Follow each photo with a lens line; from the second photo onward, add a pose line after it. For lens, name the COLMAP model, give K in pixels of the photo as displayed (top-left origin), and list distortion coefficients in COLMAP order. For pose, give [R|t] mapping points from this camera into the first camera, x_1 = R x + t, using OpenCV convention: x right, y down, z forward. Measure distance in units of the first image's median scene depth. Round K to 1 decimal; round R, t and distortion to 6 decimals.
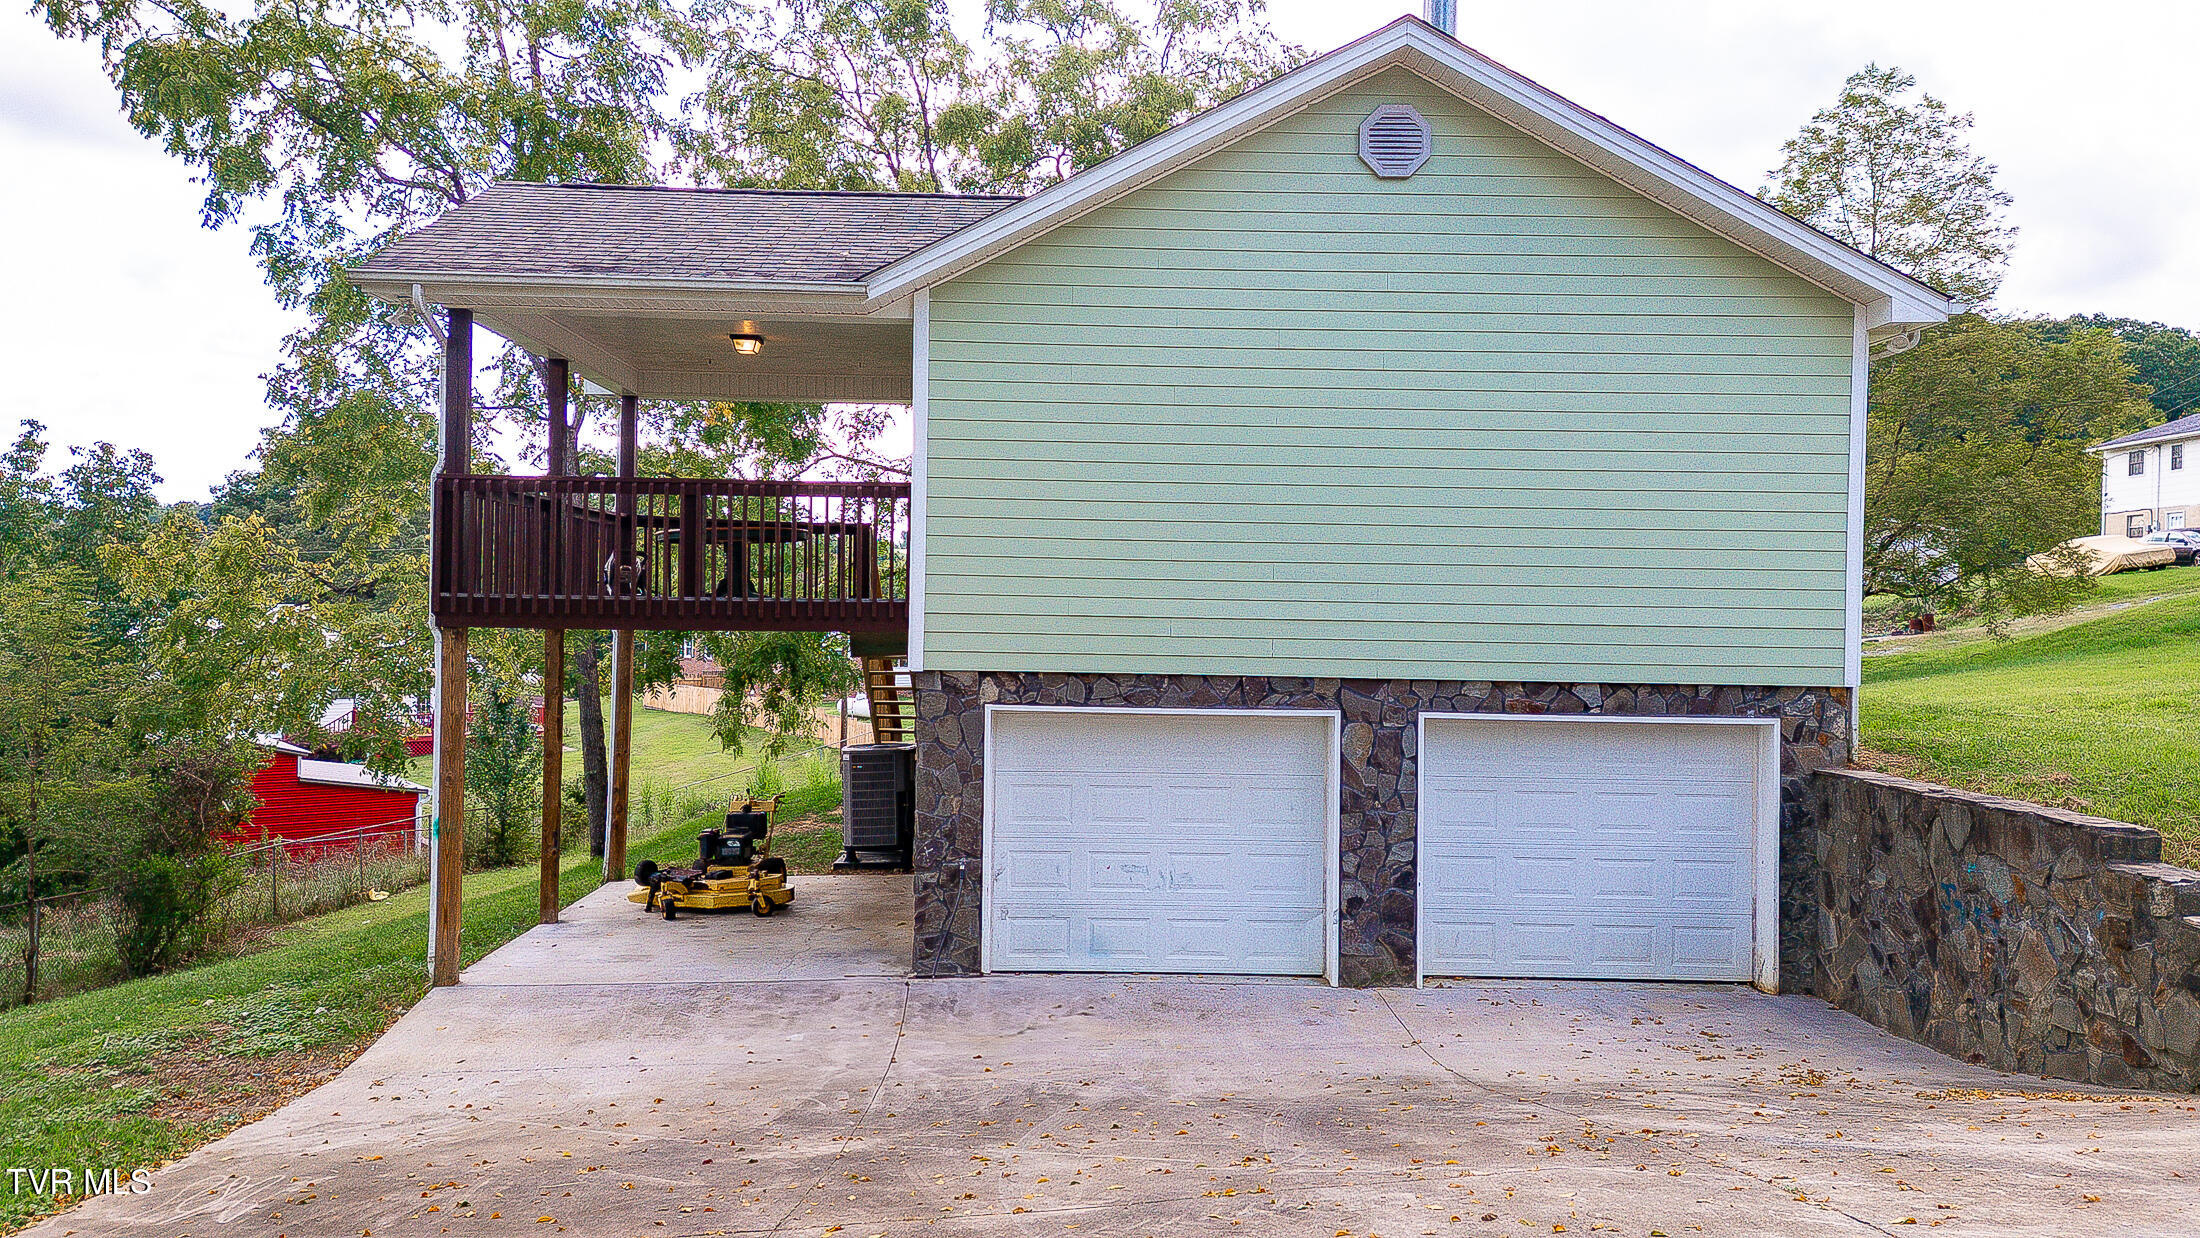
lens RADIAL K [[1527.2, 0, 1100.0], [0, 1527.2, 620.3], [0, 0, 1]] dist [0.083501, -0.055503]
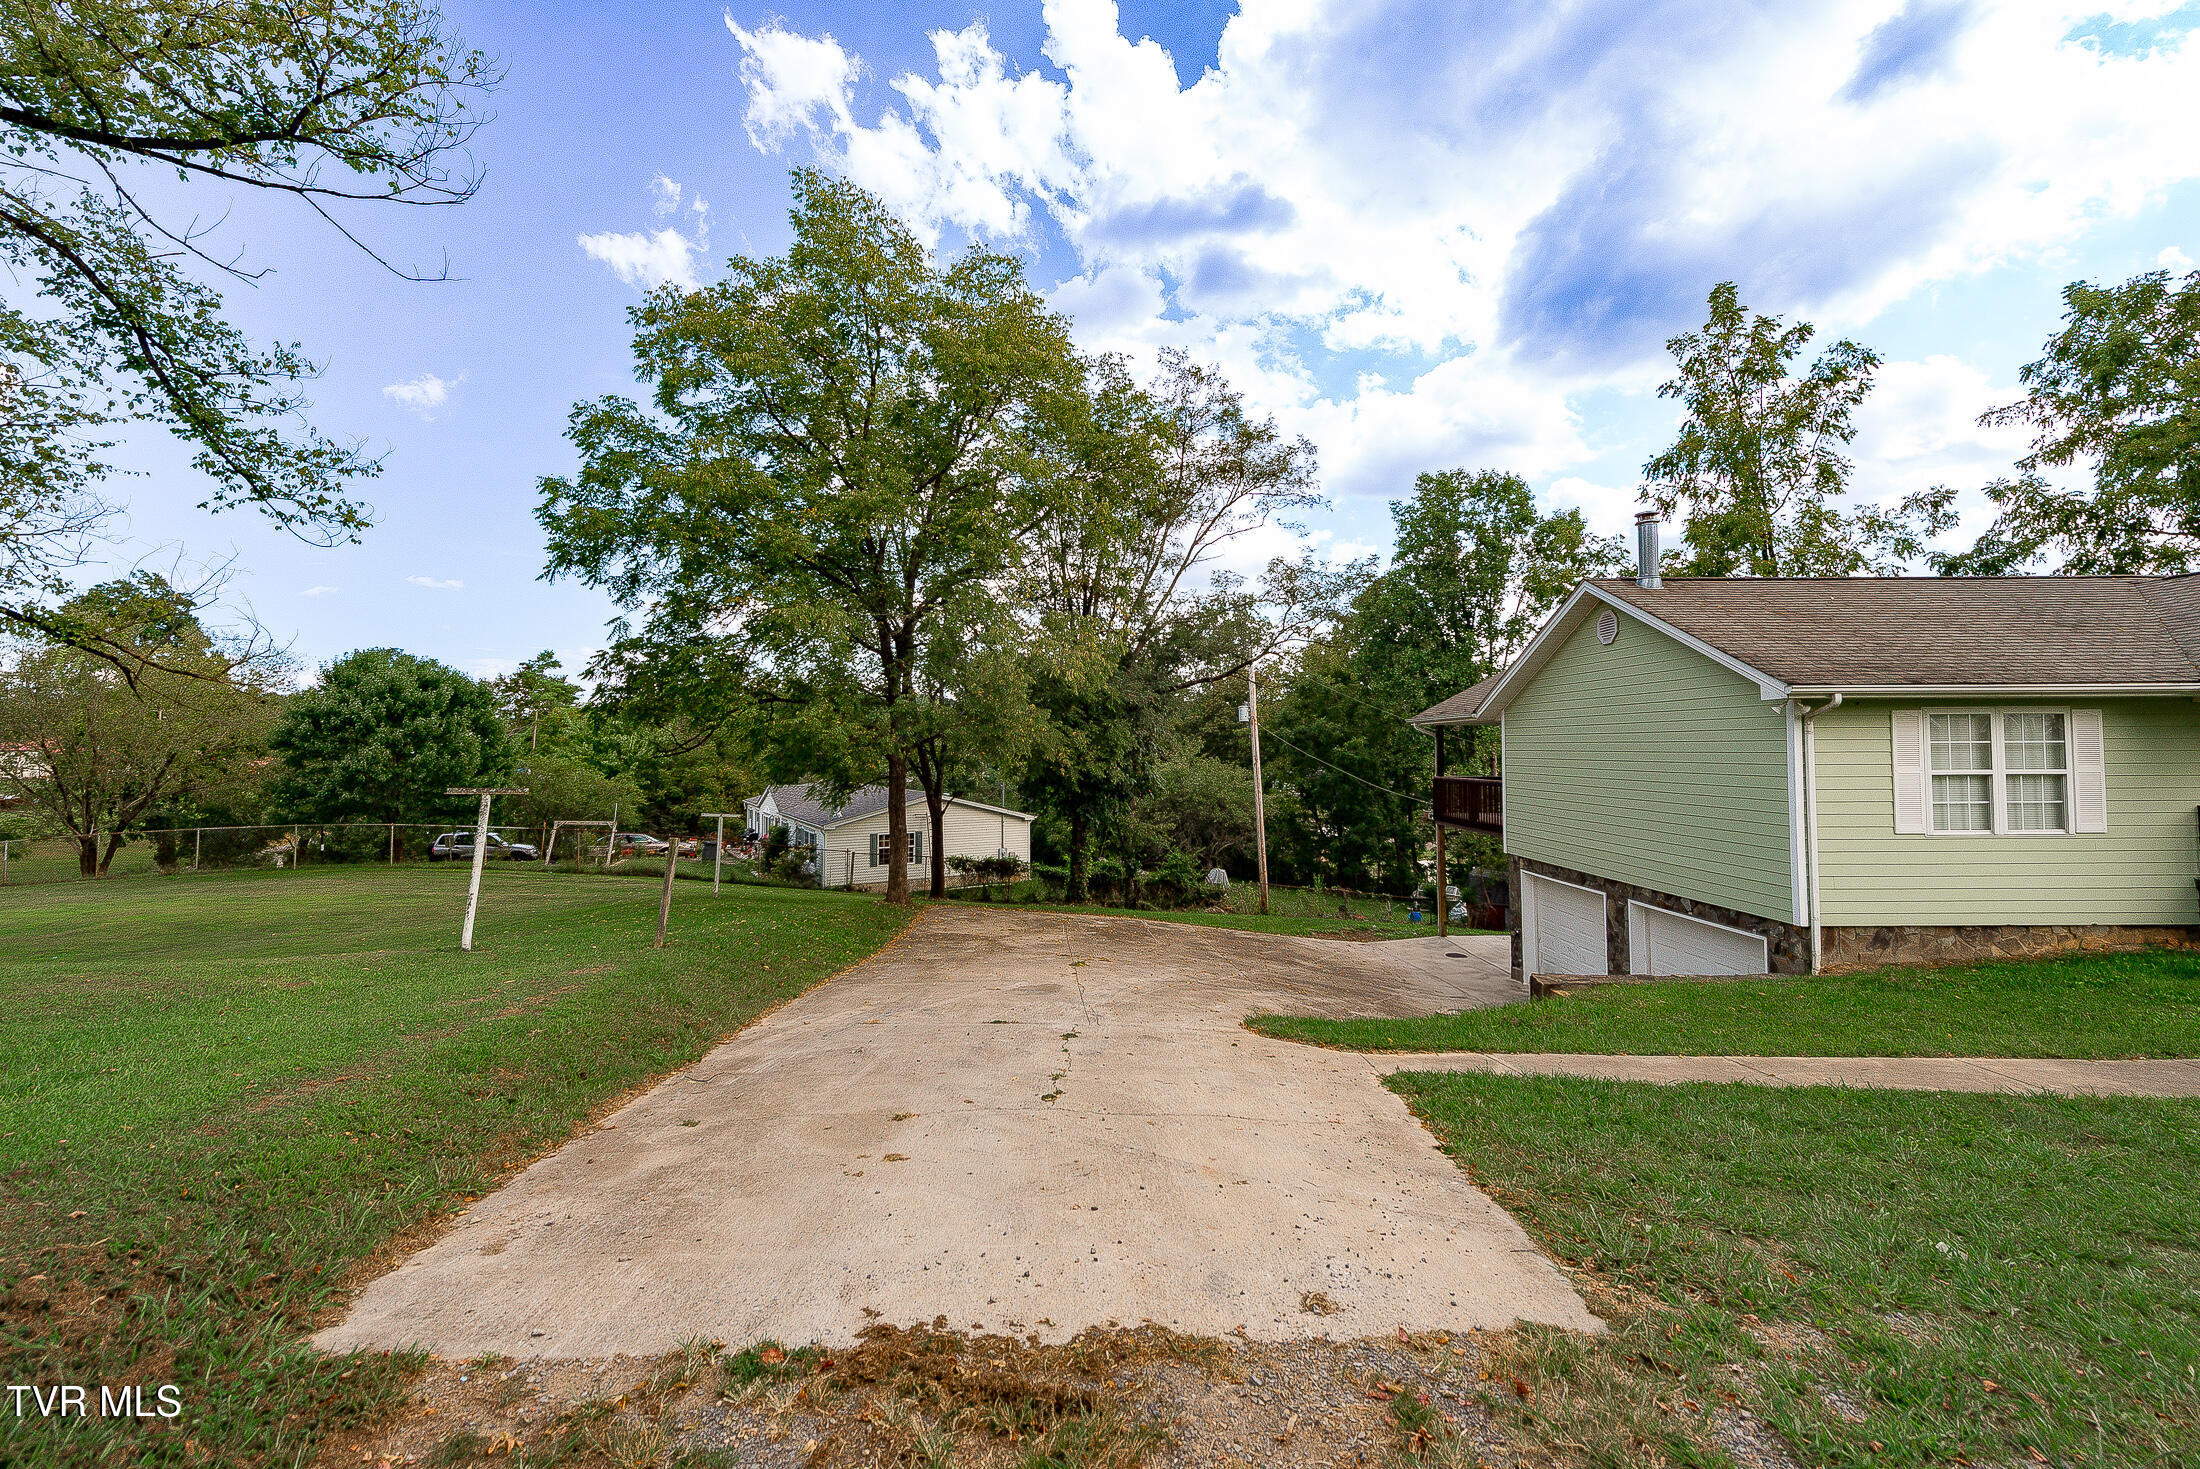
lens RADIAL K [[867.0, 0, 1086.0], [0, 867.0, 723.0], [0, 0, 1]] dist [0.018324, -0.007929]
pose [[-0.021244, -0.045959, -0.998717, 1.402339], [-0.000370, 0.998943, -0.045961, -0.121618], [0.999774, -0.000607, -0.021238, 0.303062]]
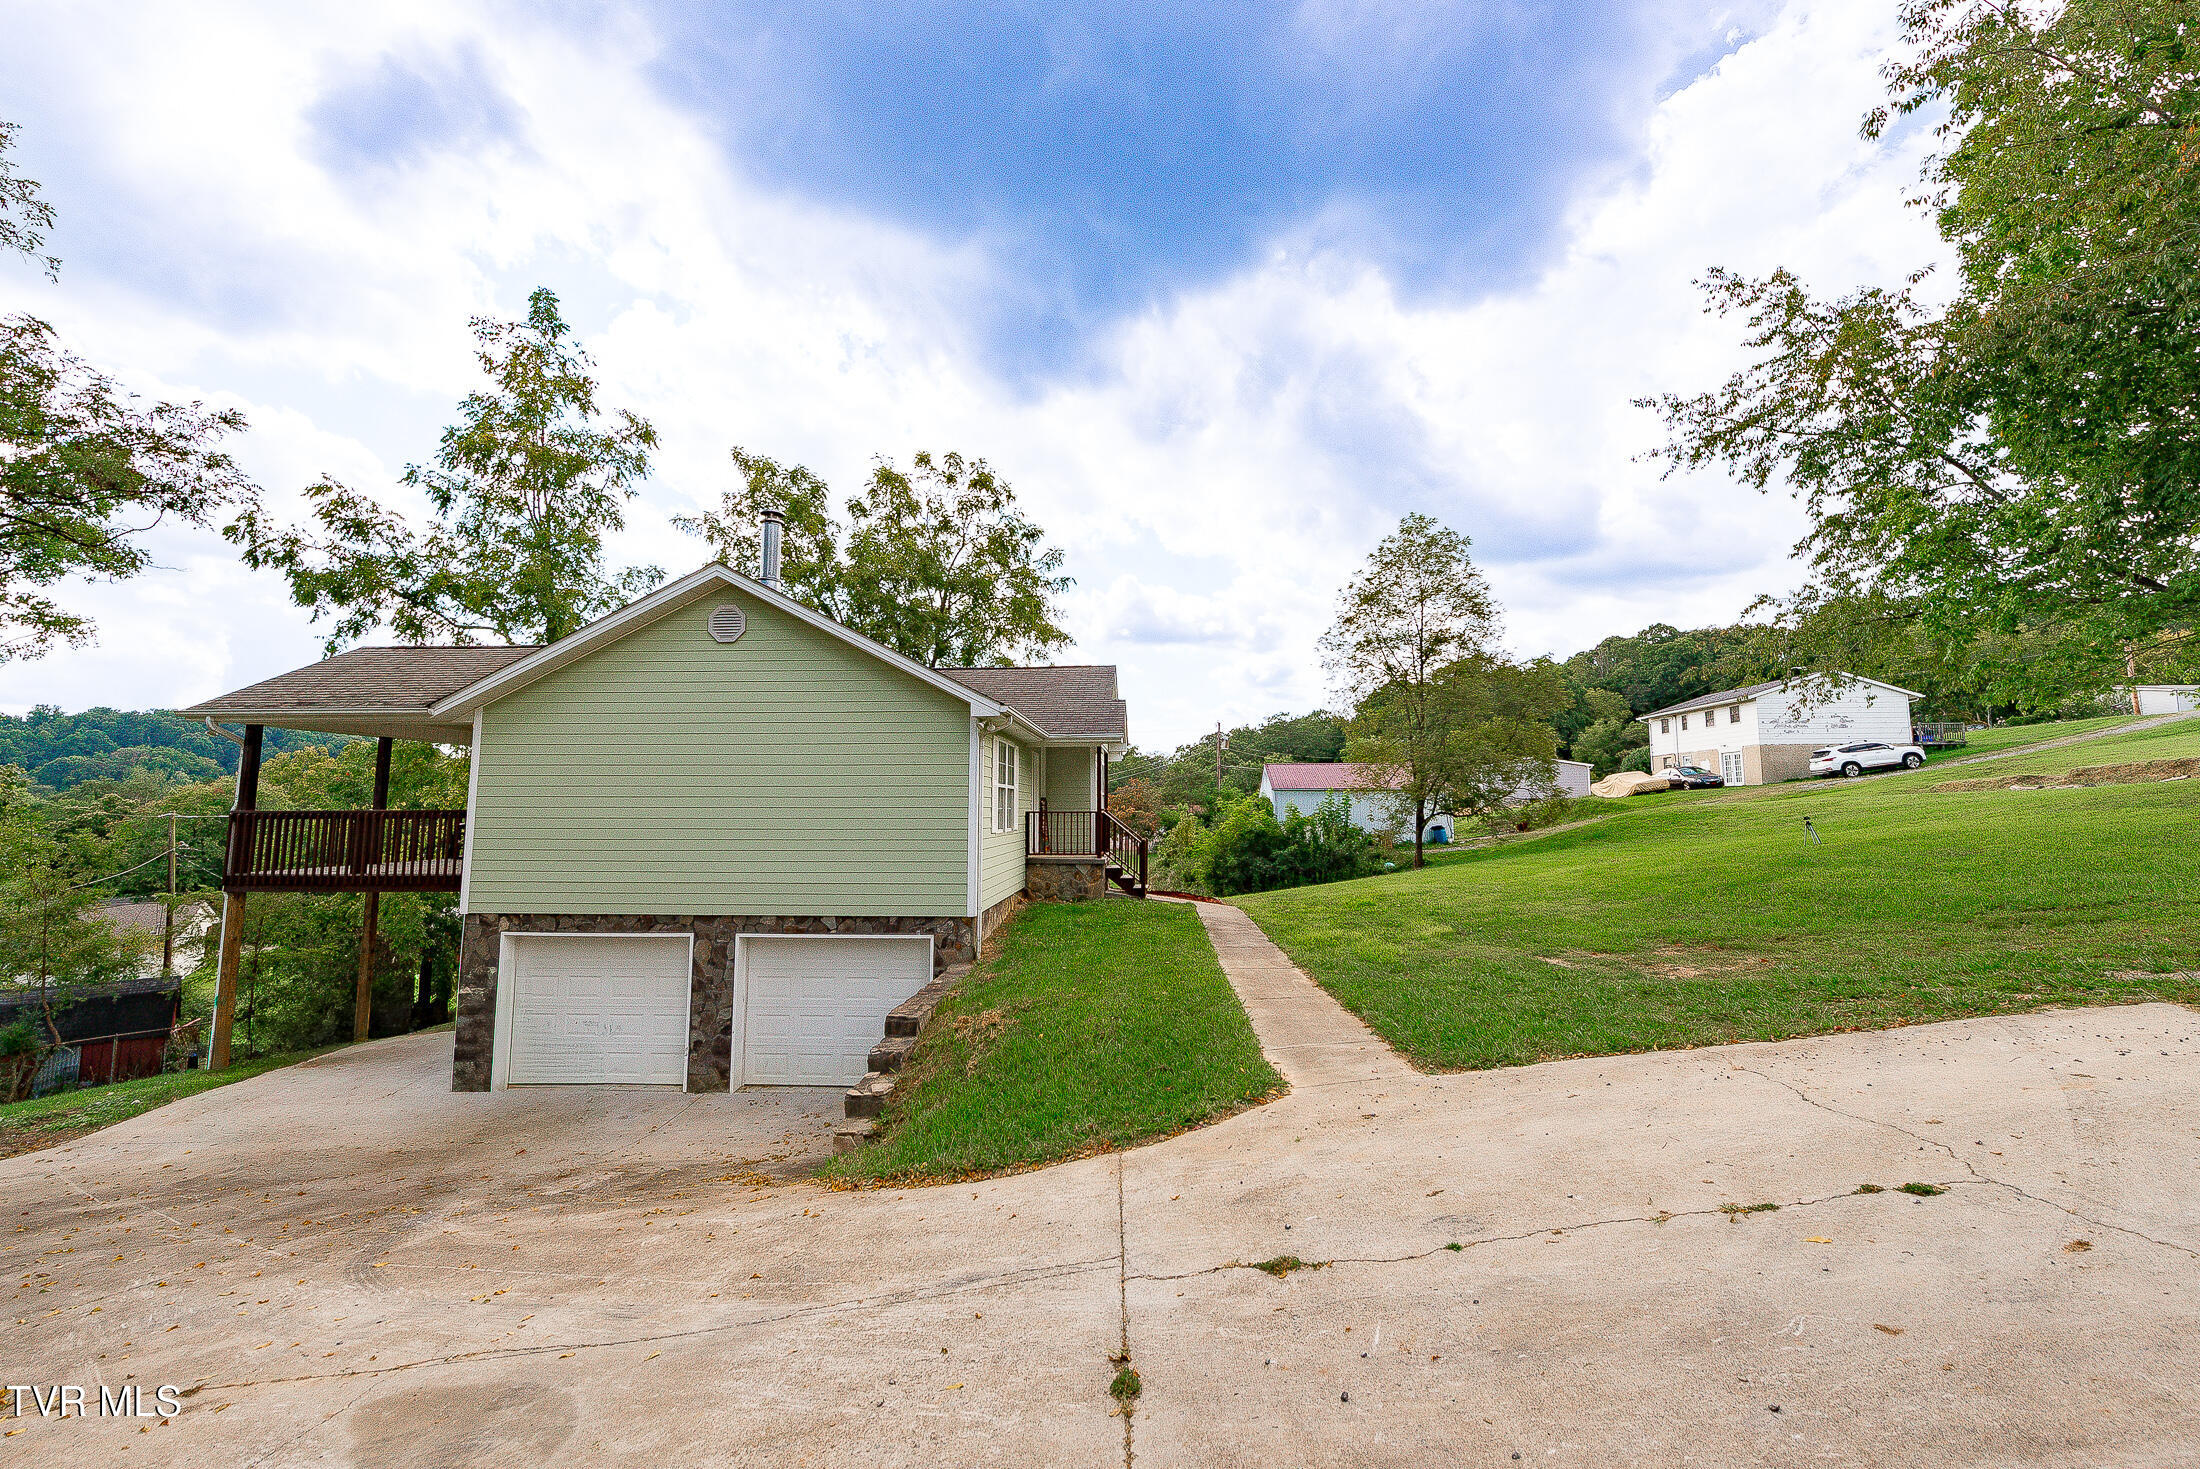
lens RADIAL K [[903.9, 0, 1101.1], [0, 903.9, 722.3], [0, 0, 1]] dist [0.021109, -0.009888]
pose [[0.996385, -0.023651, -0.081598, 0.728642], [0.015158, 0.994548, -0.103172, -0.070182], [0.083593, 0.101562, 0.991311, -0.041139]]
